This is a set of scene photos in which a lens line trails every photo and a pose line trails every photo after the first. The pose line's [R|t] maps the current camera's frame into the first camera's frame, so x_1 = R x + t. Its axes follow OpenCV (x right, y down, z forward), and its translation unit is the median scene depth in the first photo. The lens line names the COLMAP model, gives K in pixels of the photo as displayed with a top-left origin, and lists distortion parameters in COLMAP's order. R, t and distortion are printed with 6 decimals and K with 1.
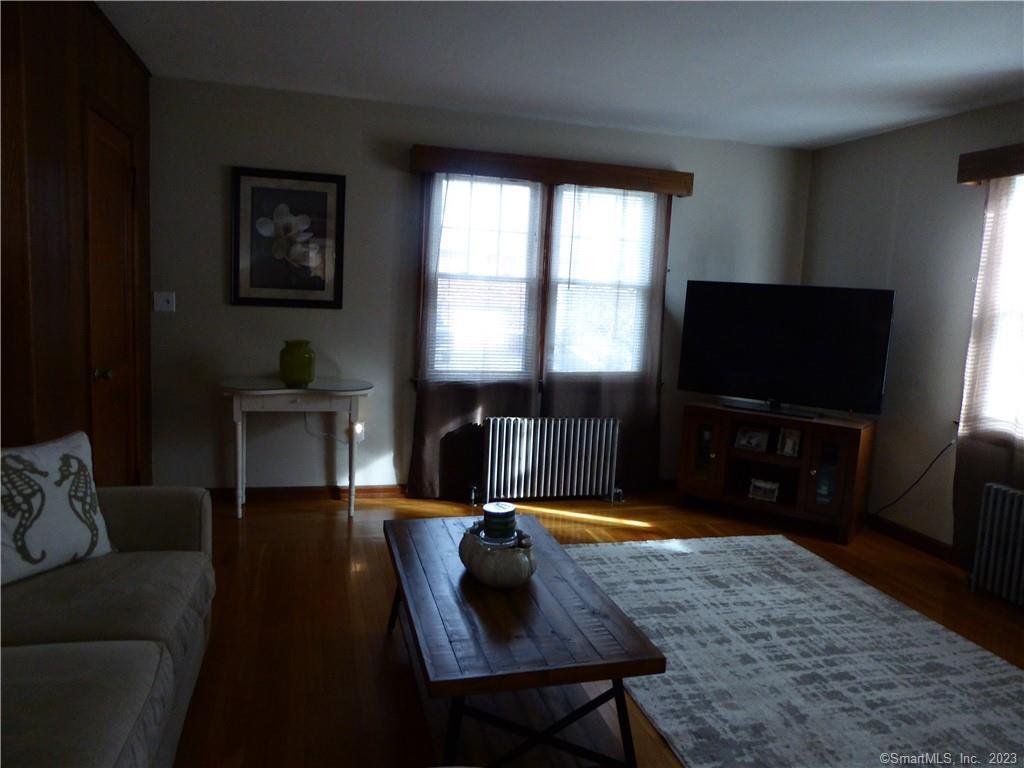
lens RADIAL K [[741.3, 0, 512.0], [0, 741.3, 384.0], [0, 0, 1]] dist [-0.008008, -0.001724]
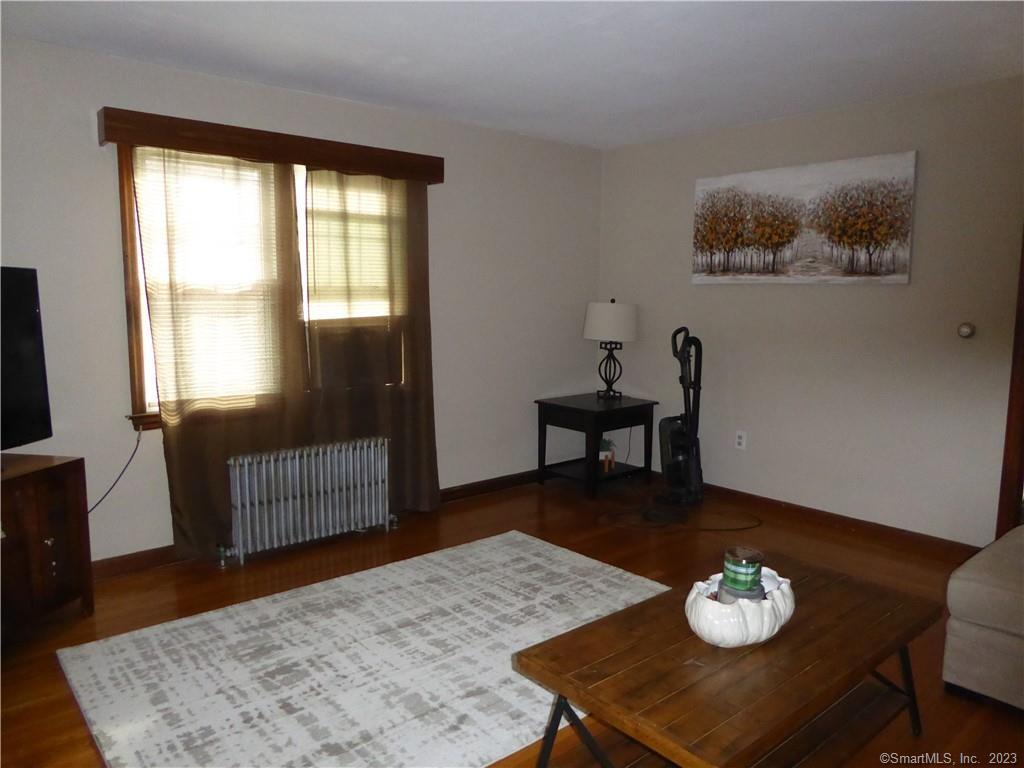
lens RADIAL K [[741.3, 0, 512.0], [0, 741.3, 384.0], [0, 0, 1]] dist [-0.008008, -0.001724]
pose [[-0.434820, -0.172695, 0.883803, -0.518131], [0.078243, 0.970482, 0.228127, -0.212829], [-0.897112, 0.168346, -0.408473, 1.248486]]
